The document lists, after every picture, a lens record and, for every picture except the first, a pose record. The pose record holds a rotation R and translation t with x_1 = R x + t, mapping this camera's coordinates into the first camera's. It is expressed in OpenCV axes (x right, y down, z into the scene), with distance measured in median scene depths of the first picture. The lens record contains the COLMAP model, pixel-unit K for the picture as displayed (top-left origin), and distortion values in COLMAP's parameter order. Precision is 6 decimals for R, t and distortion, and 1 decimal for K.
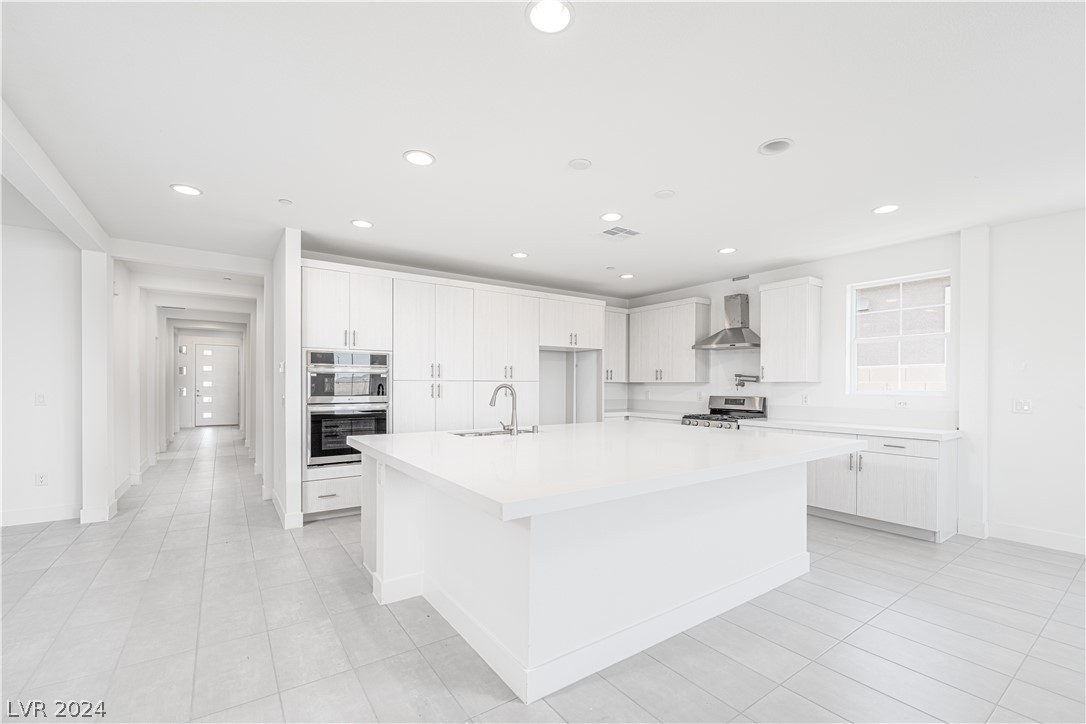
lens RADIAL K [[467.6, 0, 552.2], [0, 467.6, 379.7], [0, 0, 1]] dist [-0.009711, -0.000363]
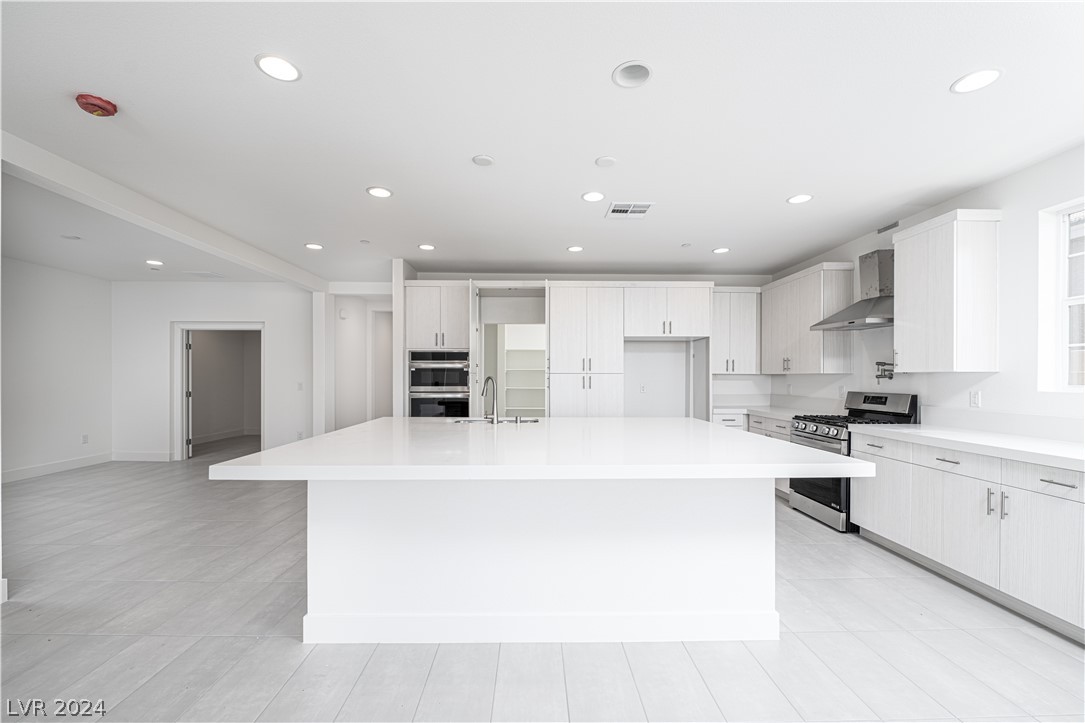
lens RADIAL K [[447.3, 0, 539.6], [0, 447.3, 375.3], [0, 0, 1]] dist [-0.009876, -0.000127]
pose [[0.821750, -0.003480, -0.569837, 0.354504], [0.007705, 0.999958, 0.005006, 0.001541], [0.569796, -0.008504, 0.821742, 0.134056]]
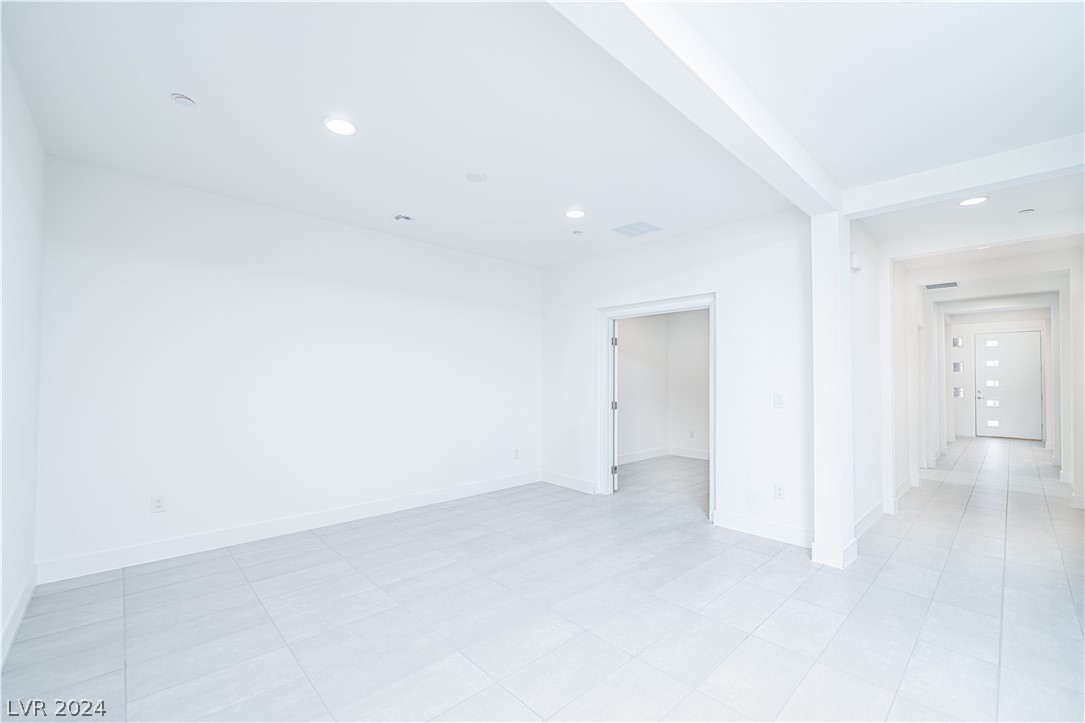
lens RADIAL K [[447.3, 0, 539.6], [0, 447.3, 375.3], [0, 0, 1]] dist [-0.009876, -0.000127]
pose [[0.136455, -0.012083, -0.990573, -0.229106], [0.005170, 0.999921, -0.011485, 0.000397], [0.990633, -0.003554, 0.136507, 0.305771]]
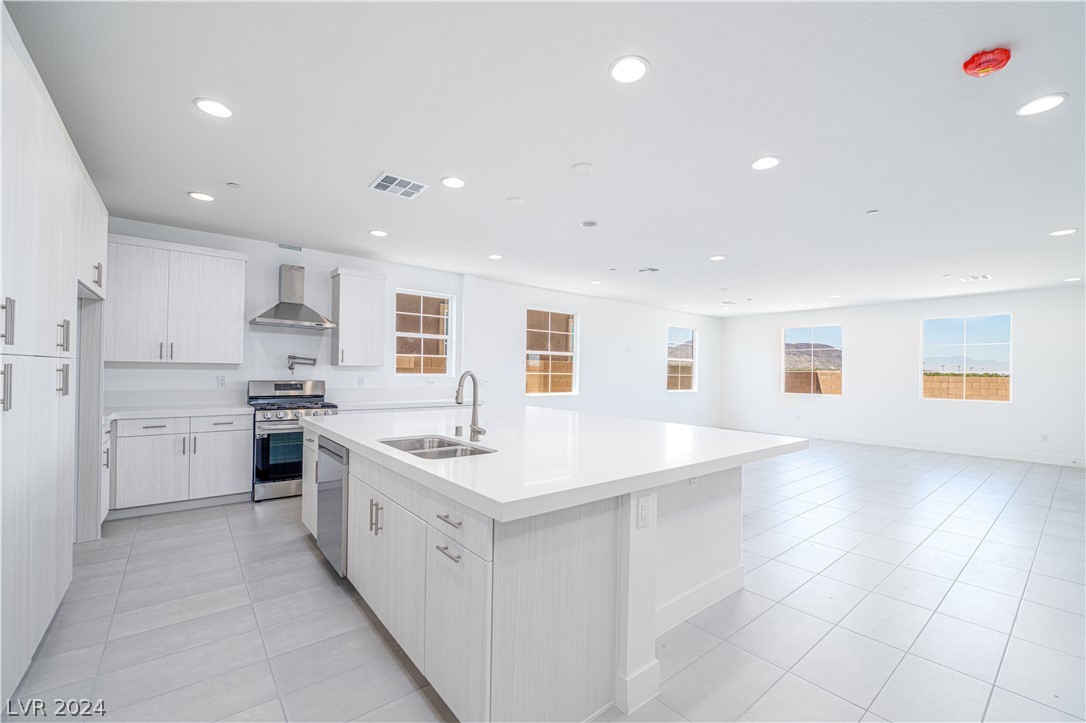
lens RADIAL K [[447.7, 0, 540.1], [0, 447.7, 375.3], [0, 0, 1]] dist [-0.009876, -0.000127]
pose [[-0.057822, -0.012859, 0.998244, -0.478516], [-0.026327, 0.999589, 0.011352, 0.003473], [-0.997980, -0.025624, -0.058137, 0.571690]]
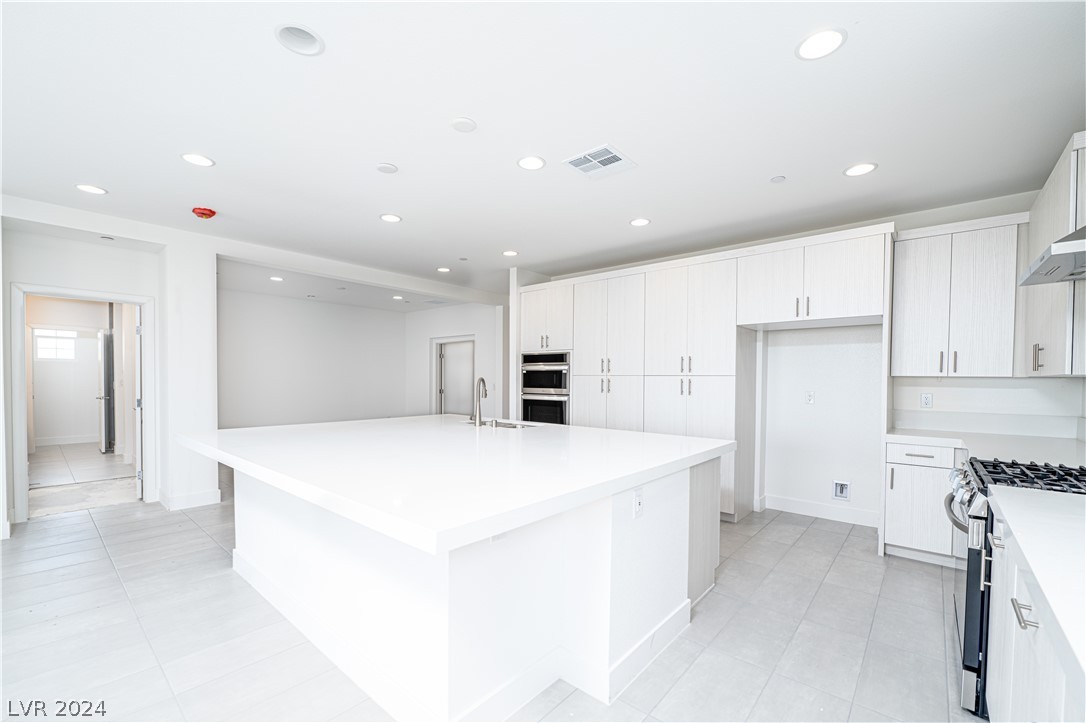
lens RADIAL K [[450.3, 0, 545.8], [0, 450.3, 388.2], [0, 0, 1]] dist [-0.000537, -0.000081]
pose [[0.234714, 0.018404, -0.971890, 0.566701], [0.003573, 0.999798, 0.019795, 0.008226], [0.972058, -0.008119, 0.234601, 0.551509]]
